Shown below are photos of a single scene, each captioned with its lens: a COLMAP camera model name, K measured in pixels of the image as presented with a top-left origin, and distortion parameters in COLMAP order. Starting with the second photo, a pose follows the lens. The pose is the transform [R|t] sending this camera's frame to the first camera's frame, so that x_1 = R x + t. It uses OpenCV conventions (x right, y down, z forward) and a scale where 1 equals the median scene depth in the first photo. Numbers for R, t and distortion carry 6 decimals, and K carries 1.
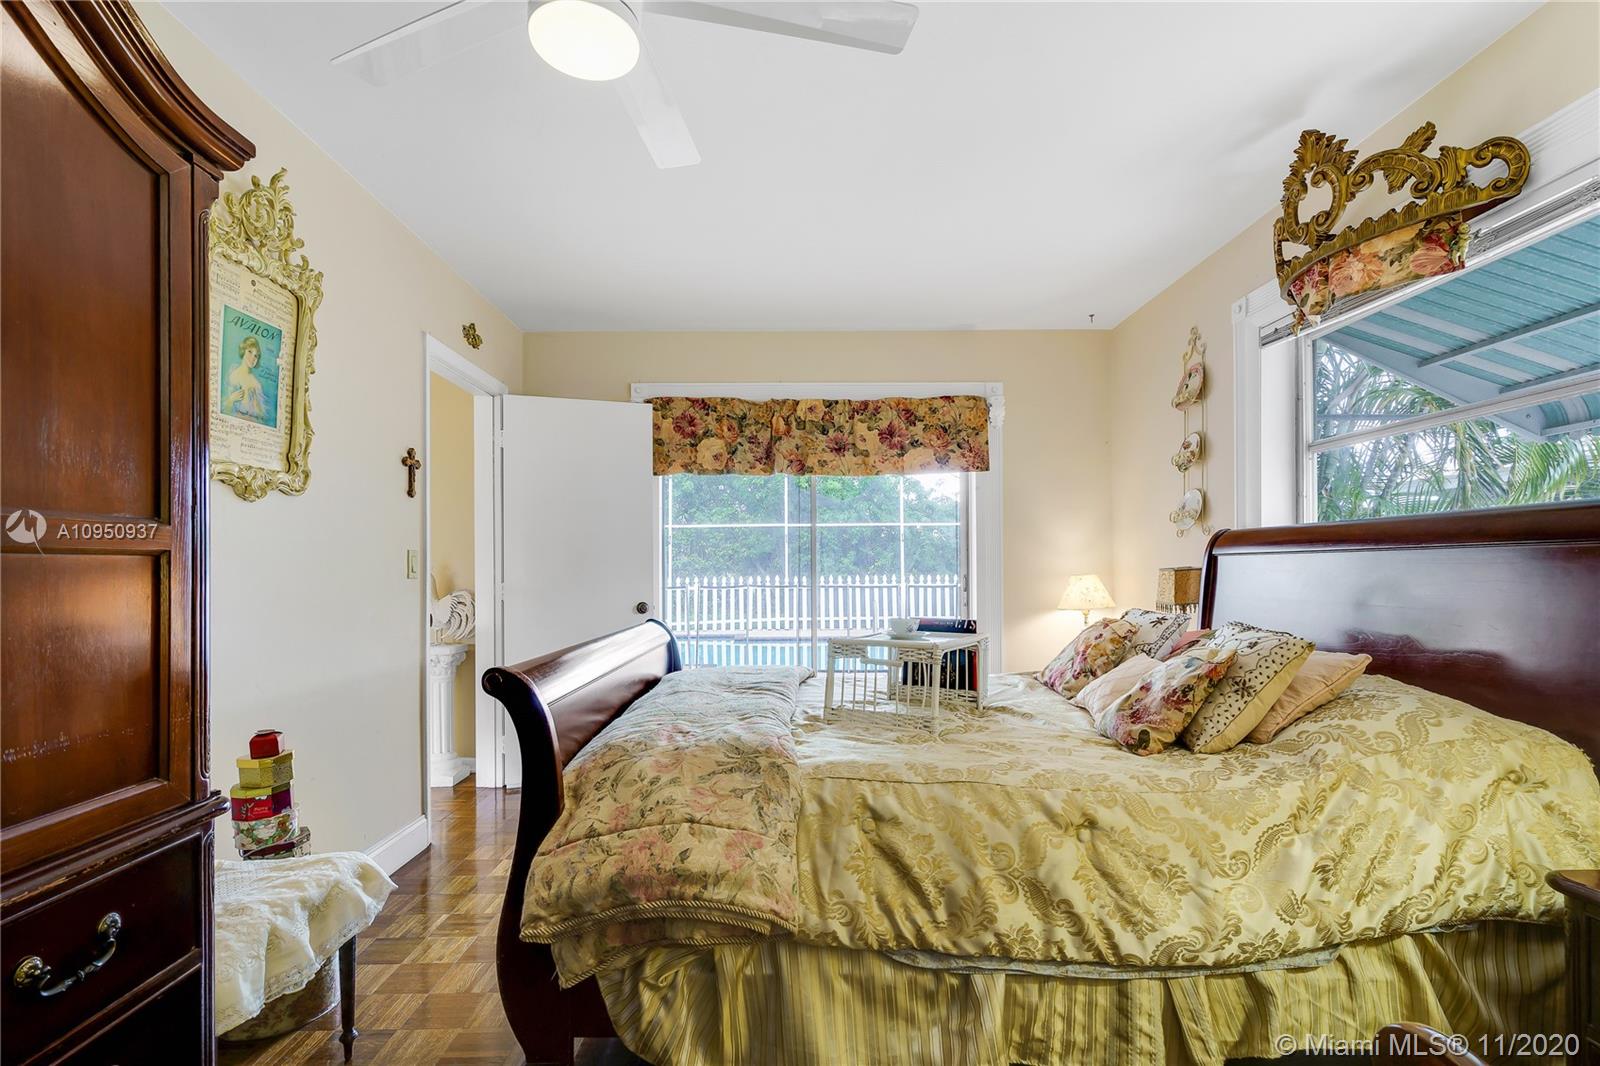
lens RADIAL K [[736.9, 0, 775.6], [0, 736.9, 570.8], [0, 0, 1]] dist [-0.009519, 0.000130]
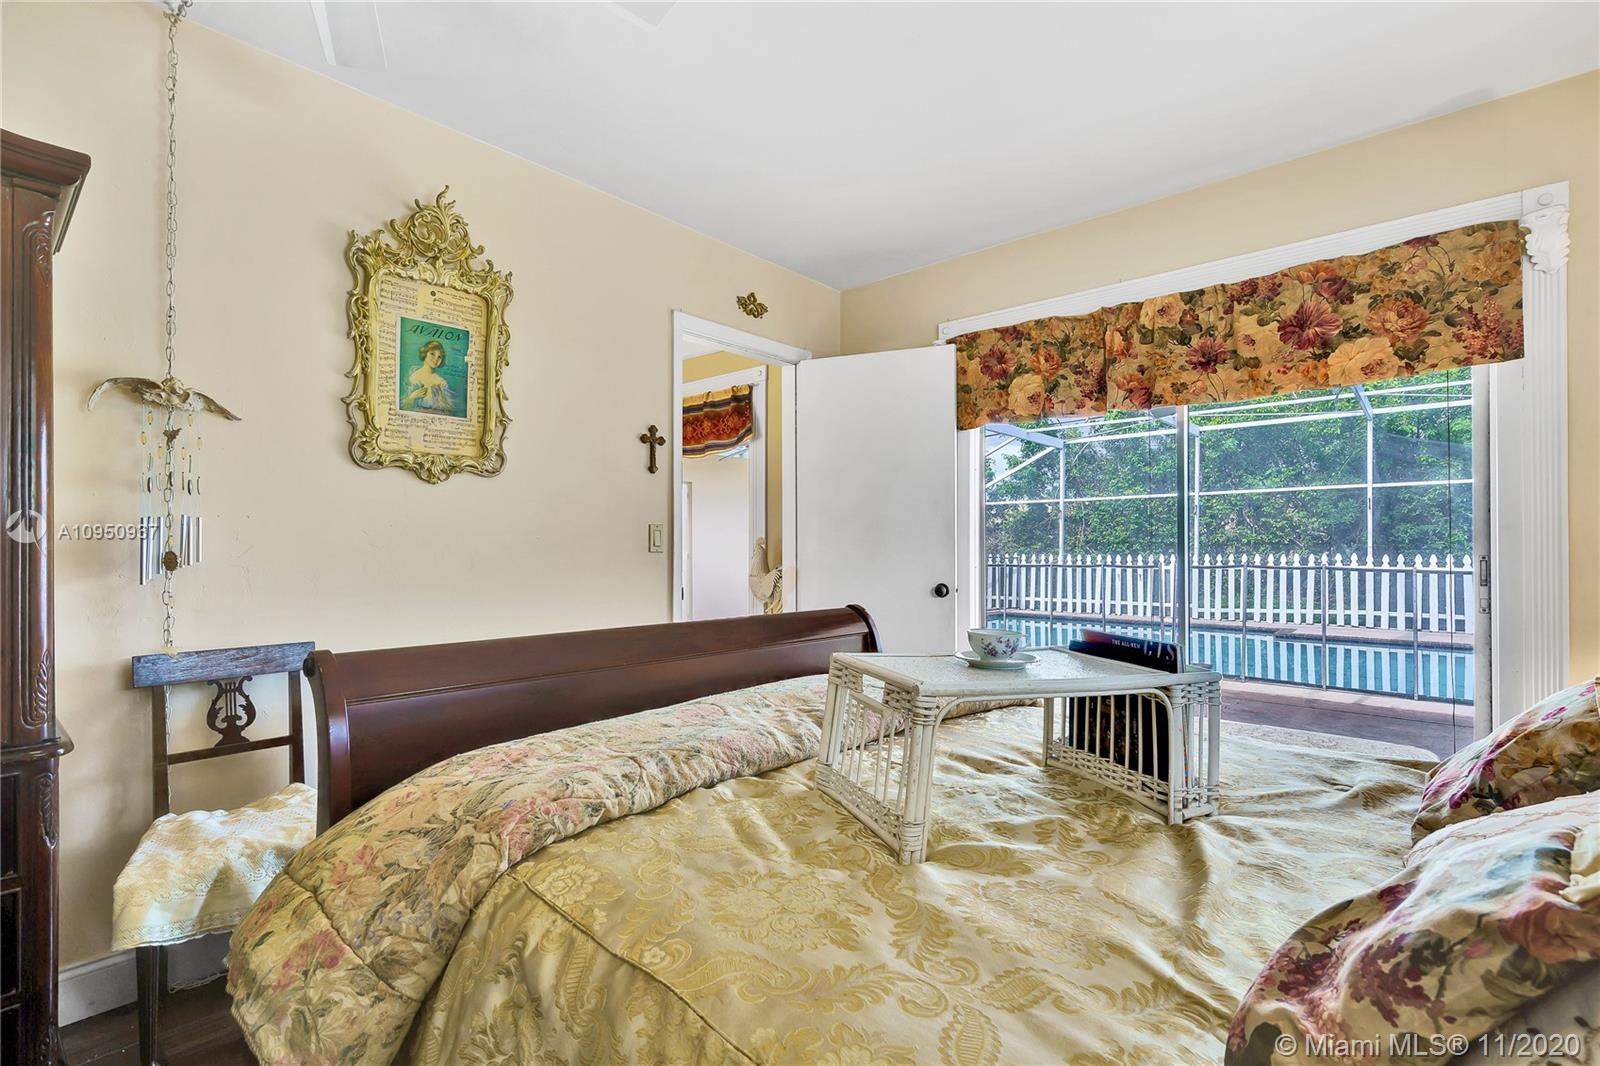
lens RADIAL K [[735.0, 0, 790.8], [0, 735.0, 540.5], [0, 0, 1]] dist [-0.001465, 0.000640]
pose [[0.749500, -0.000260, -0.662005, 0.242627], [-0.004270, 0.999977, -0.005227, -0.000792], [0.661991, 0.006745, 0.749482, 0.261854]]
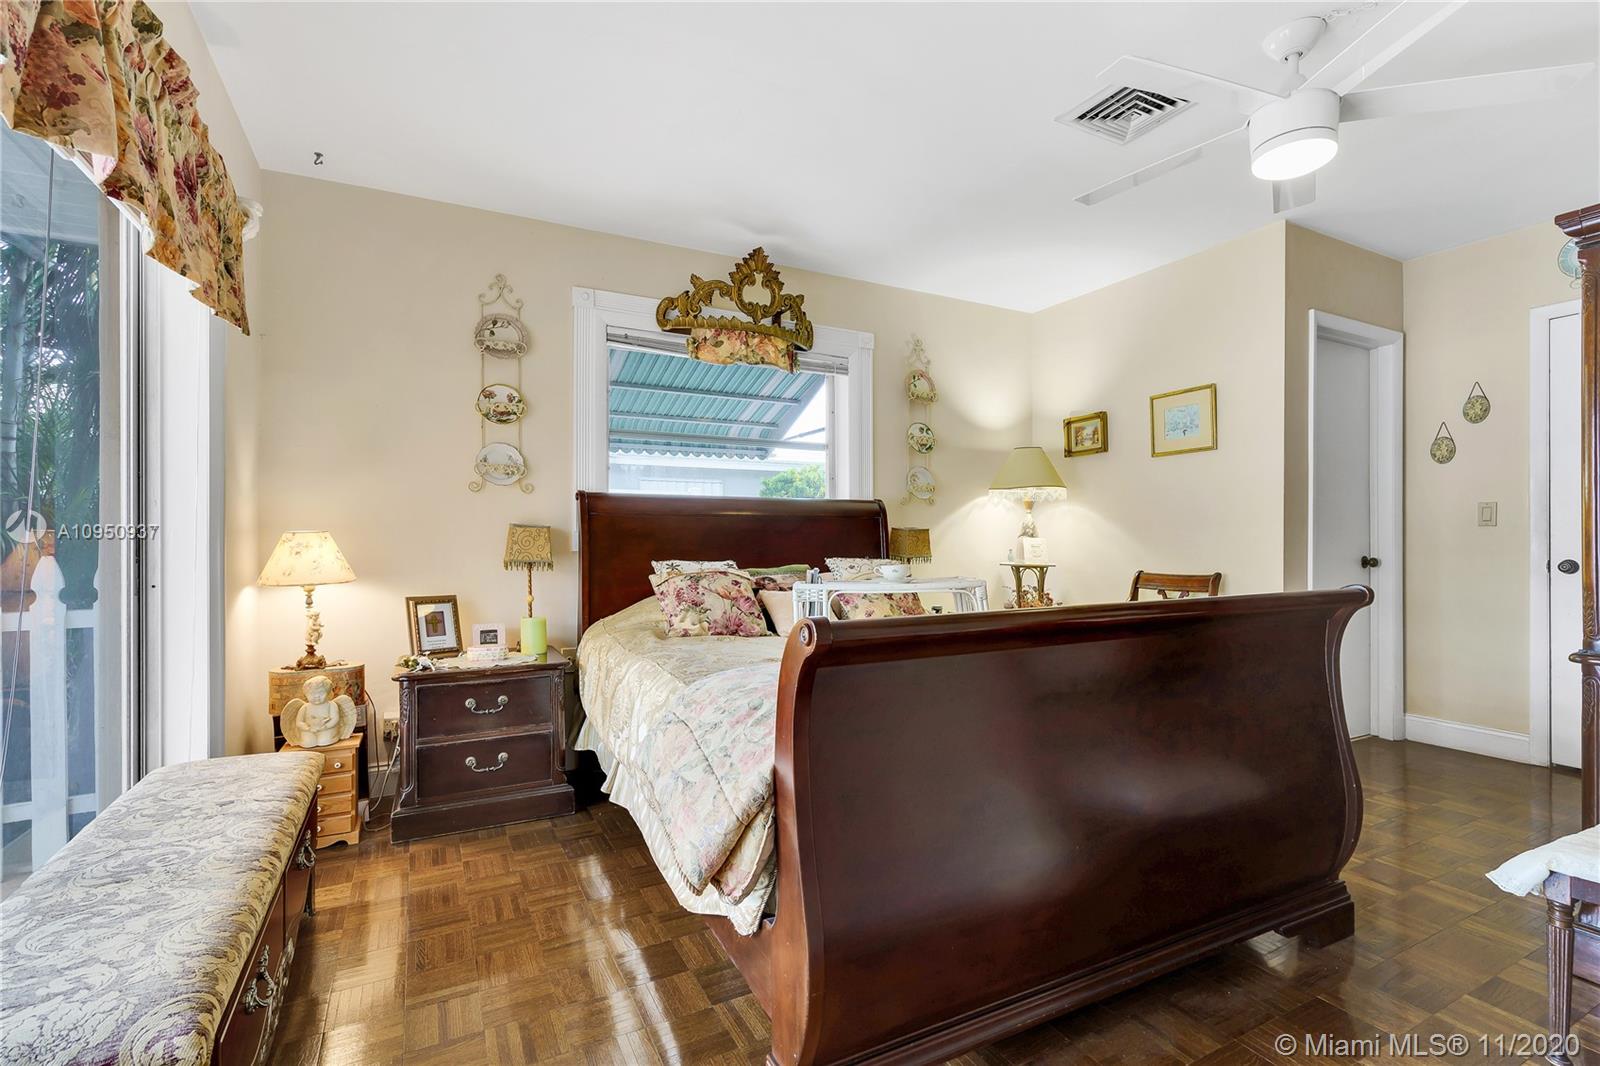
lens RADIAL K [[735.0, 0, 790.8], [0, 735.0, 540.5], [0, 0, 1]] dist [-0.001465, 0.000640]
pose [[-0.462943, 0.013876, 0.886280, -0.368099], [0.005810, 0.999903, -0.012620, 0.022510], [-0.886369, -0.000693, -0.462979, 0.912949]]
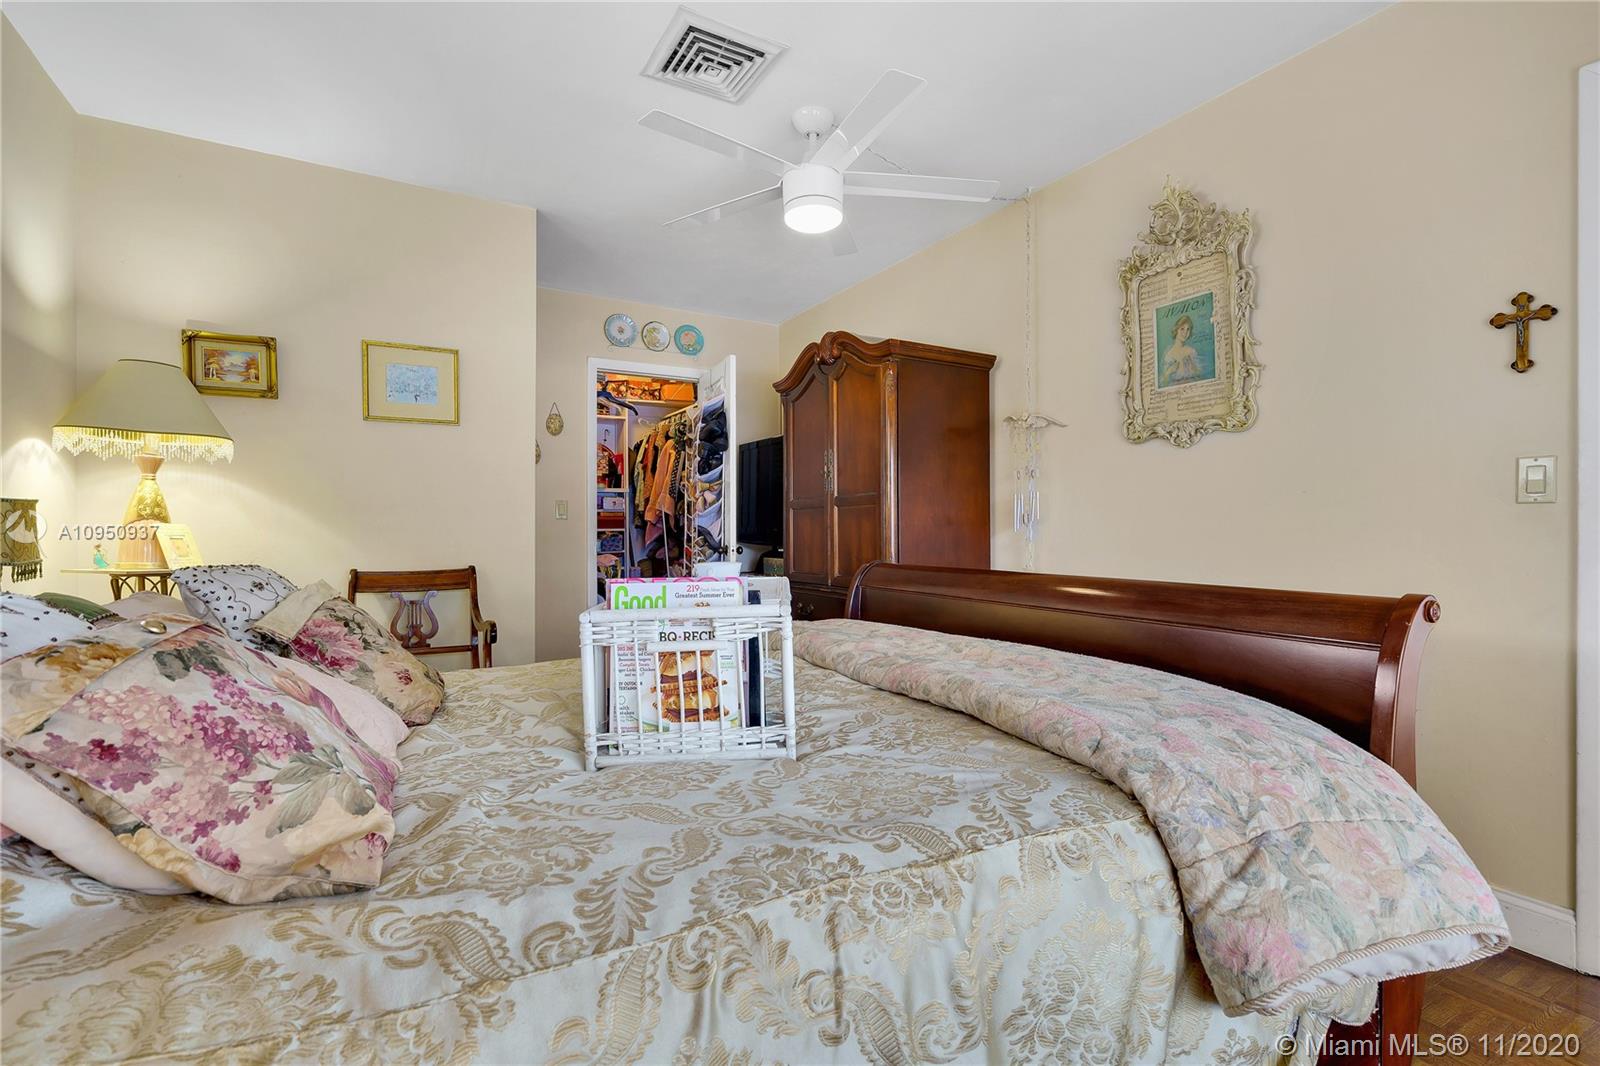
lens RADIAL K [[735.0, 0, 790.8], [0, 735.0, 540.5], [0, 0, 1]] dist [-0.001465, 0.000640]
pose [[-0.858809, 0.019918, -0.511909, 0.268291], [0.013748, 0.999780, 0.015837, 0.018998], [0.512112, 0.006563, -0.858894, 0.899234]]
